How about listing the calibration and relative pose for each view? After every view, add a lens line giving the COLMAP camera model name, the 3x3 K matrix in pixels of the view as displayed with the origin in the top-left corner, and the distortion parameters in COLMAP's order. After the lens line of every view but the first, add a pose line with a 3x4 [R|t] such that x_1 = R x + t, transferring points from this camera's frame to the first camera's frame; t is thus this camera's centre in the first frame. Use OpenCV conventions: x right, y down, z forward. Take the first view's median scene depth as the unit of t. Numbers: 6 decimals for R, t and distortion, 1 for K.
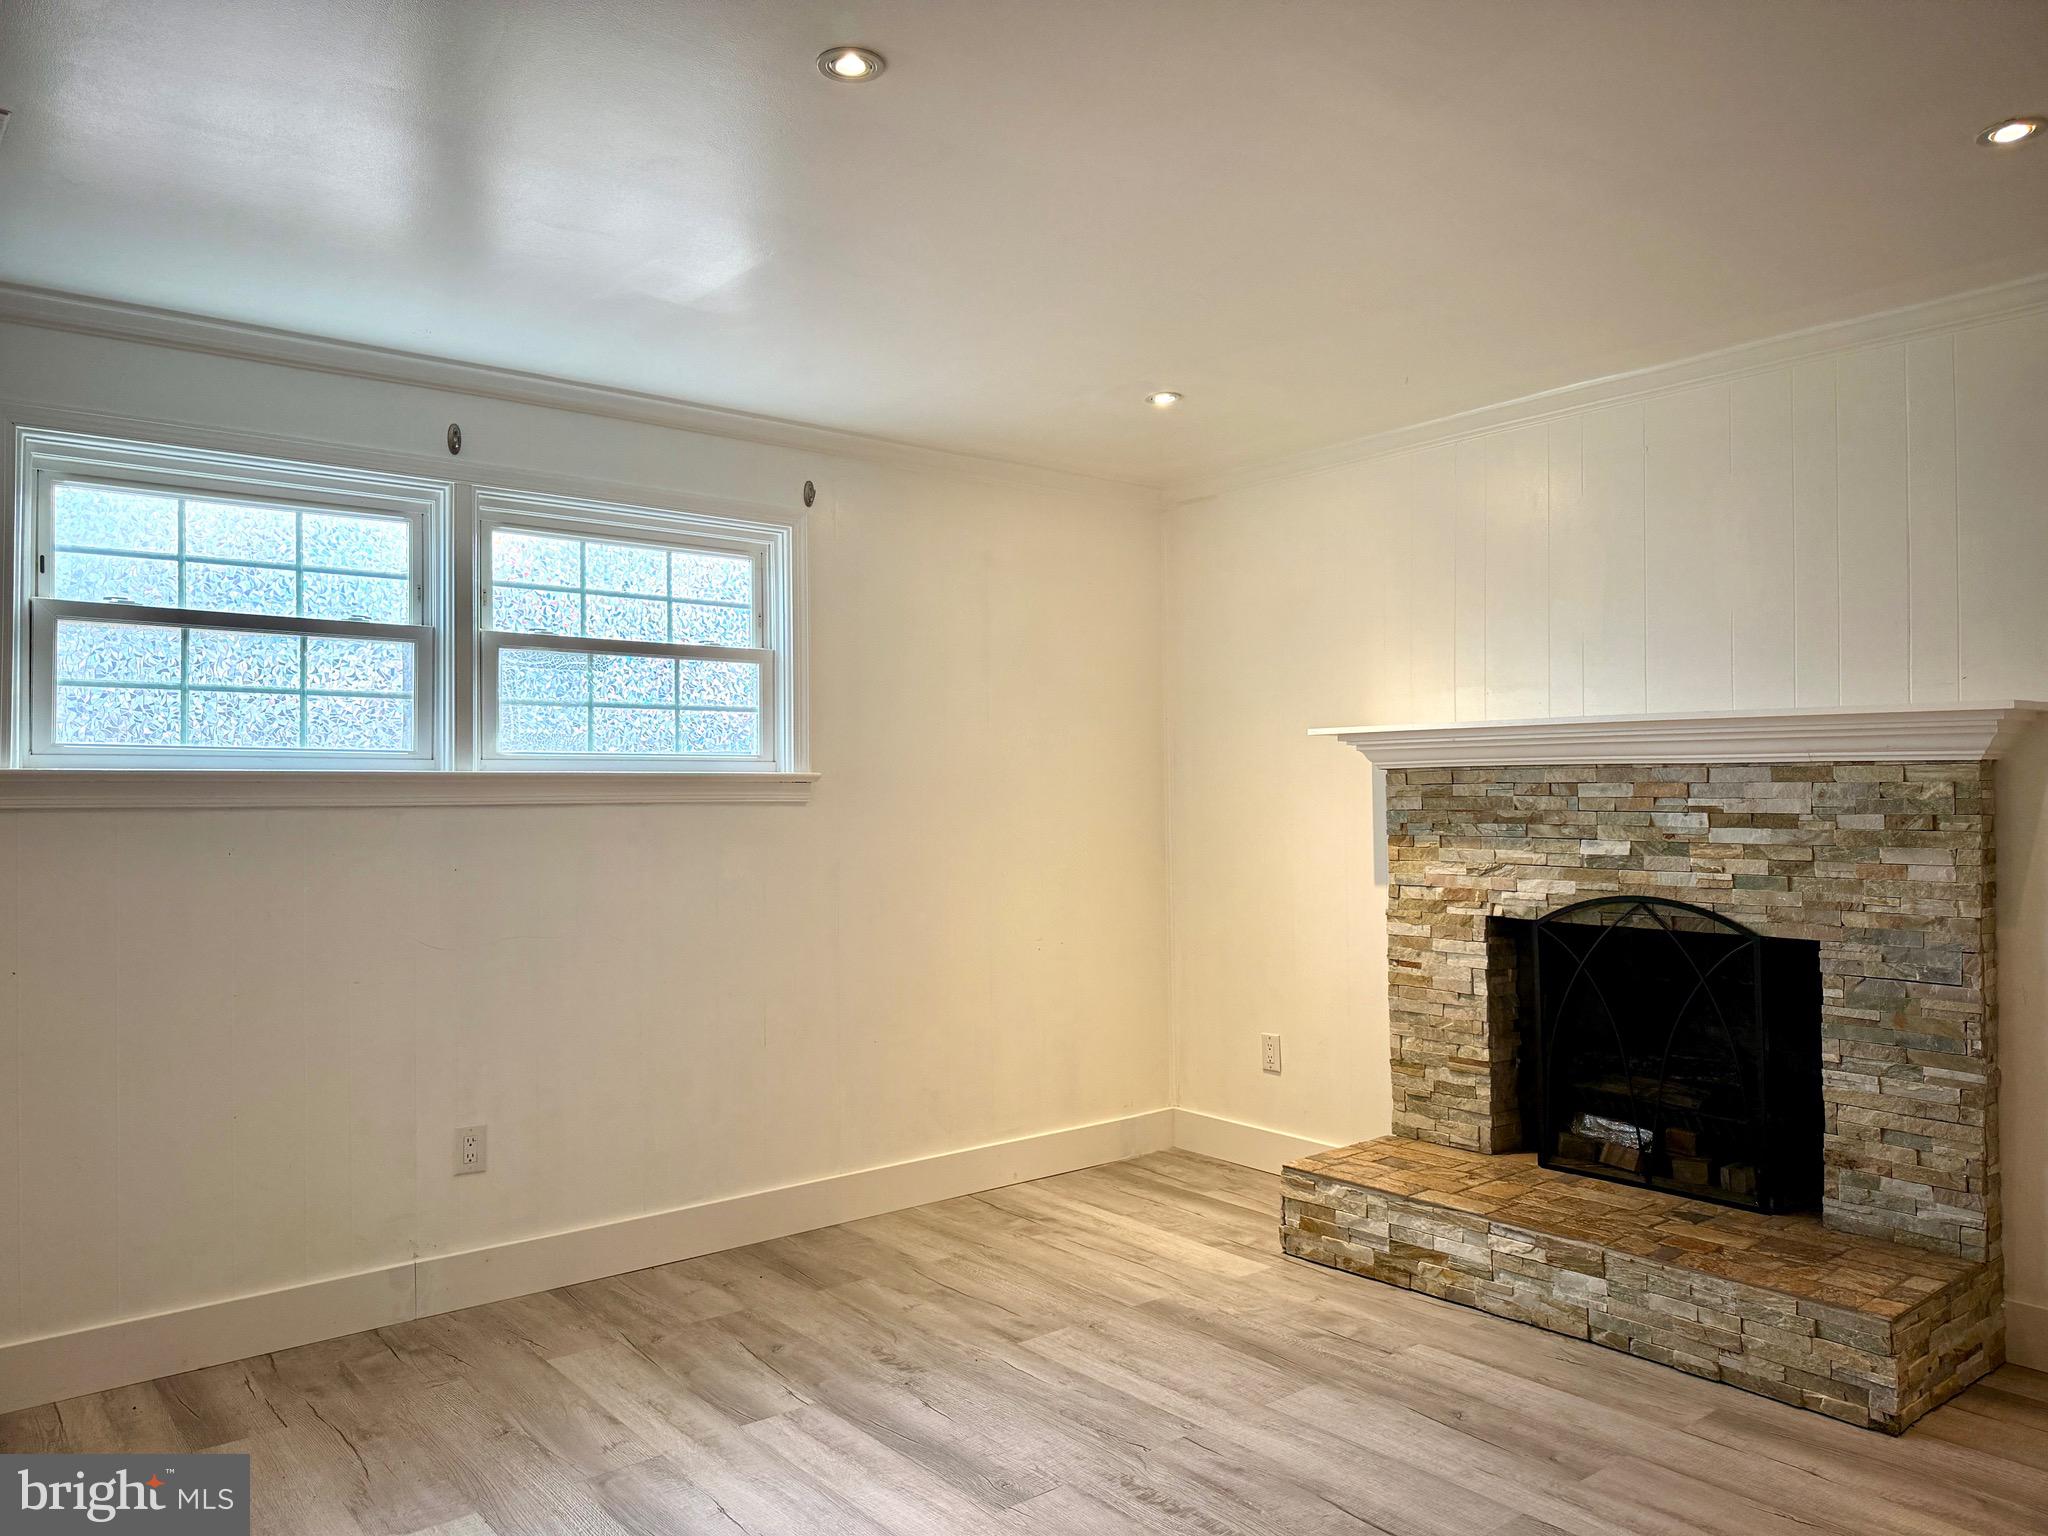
lens RADIAL K [[1506.7, 0, 1024.0], [0, 1506.7, 768.0], [0, 0, 1]] dist [0.113481, -0.168523]
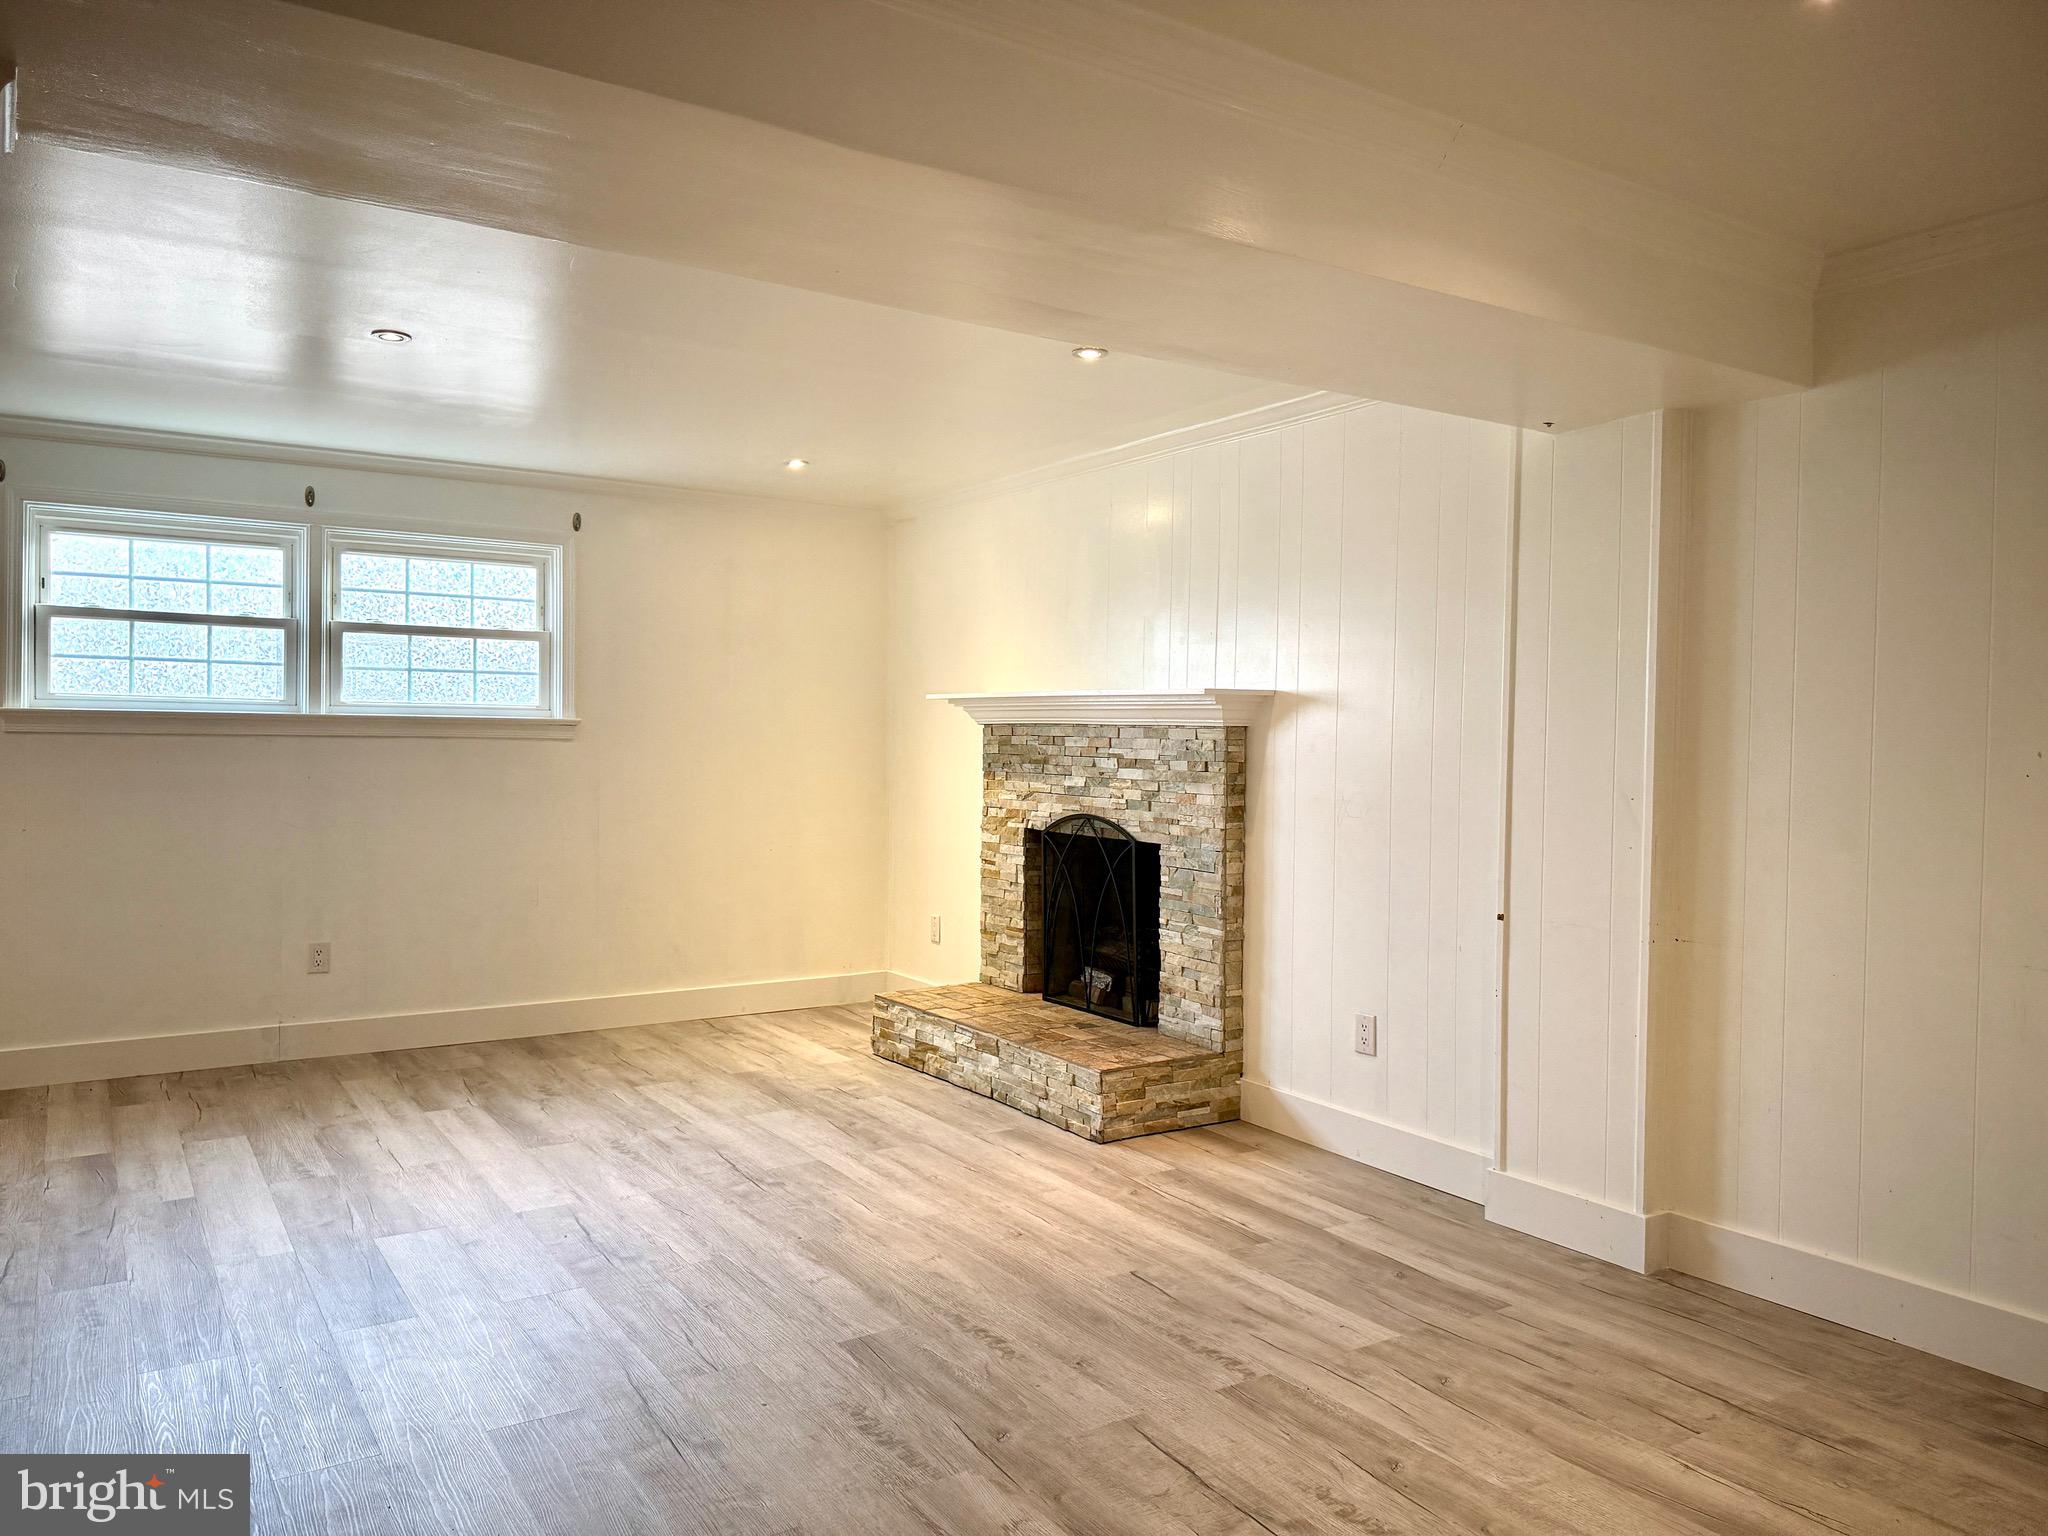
lens RADIAL K [[1506.7, 0, 1024.0], [0, 1506.7, 768.0], [0, 0, 1]] dist [0.113481, -0.168523]
pose [[0.993763, 0.022743, -0.109169, 0.506933], [-0.018557, 0.999059, 0.039210, -0.016429], [0.109958, -0.036939, 0.993250, -0.450762]]
